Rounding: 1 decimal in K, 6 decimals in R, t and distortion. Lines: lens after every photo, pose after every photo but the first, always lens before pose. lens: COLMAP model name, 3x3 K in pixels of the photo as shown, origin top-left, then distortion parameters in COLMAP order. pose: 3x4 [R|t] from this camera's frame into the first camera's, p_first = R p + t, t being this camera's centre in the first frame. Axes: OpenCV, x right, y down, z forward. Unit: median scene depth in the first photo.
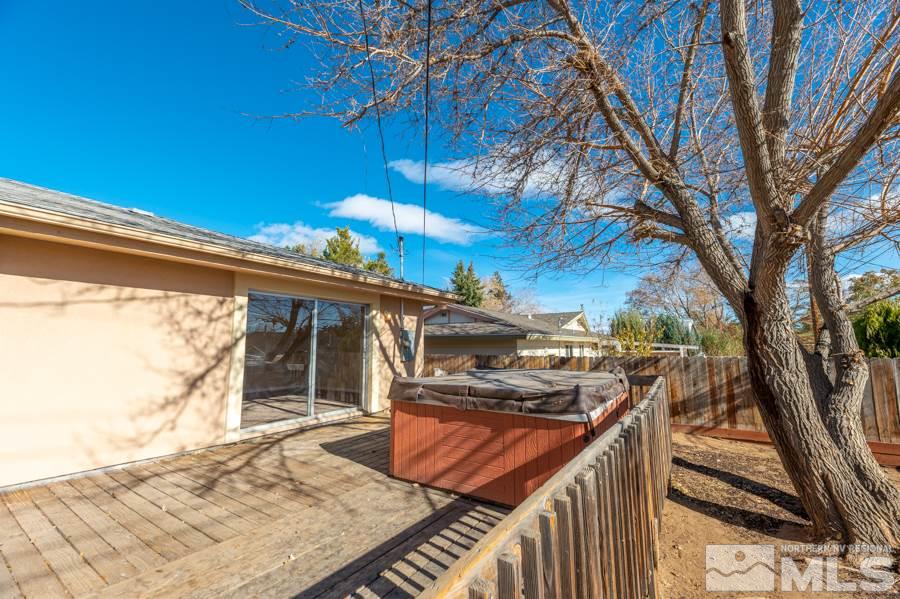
lens RADIAL K [[366.7, 0, 449.4], [0, 366.7, 301.7], [0, 0, 1]] dist [-0.000535, -0.000209]
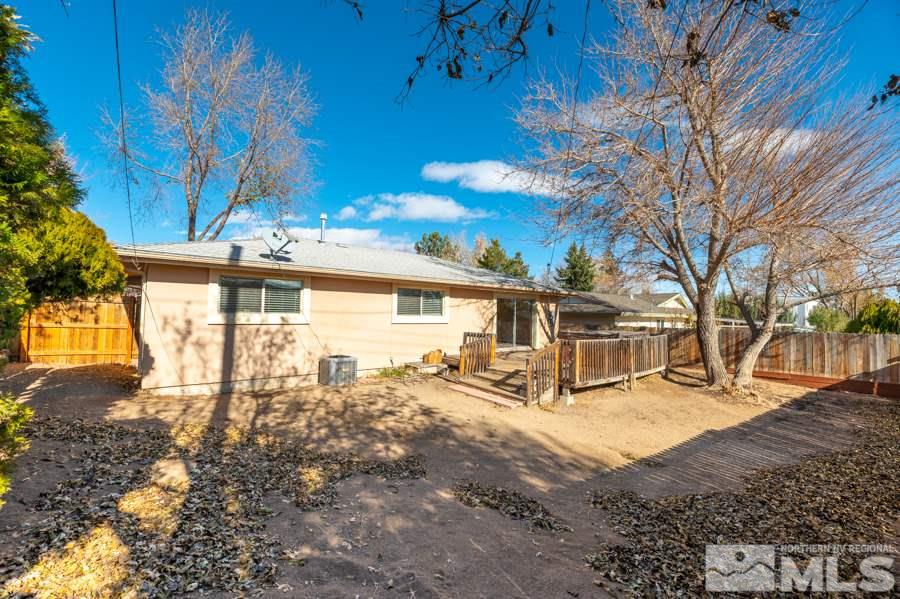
lens RADIAL K [[366.7, 0, 449.4], [0, 366.7, 301.7], [0, 0, 1]] dist [-0.000535, -0.000209]
pose [[0.959123, 0.012437, -0.282715, -0.088756], [0.011789, 0.996410, 0.083829, -0.156204], [0.282743, -0.083736, 0.955534, -1.127919]]
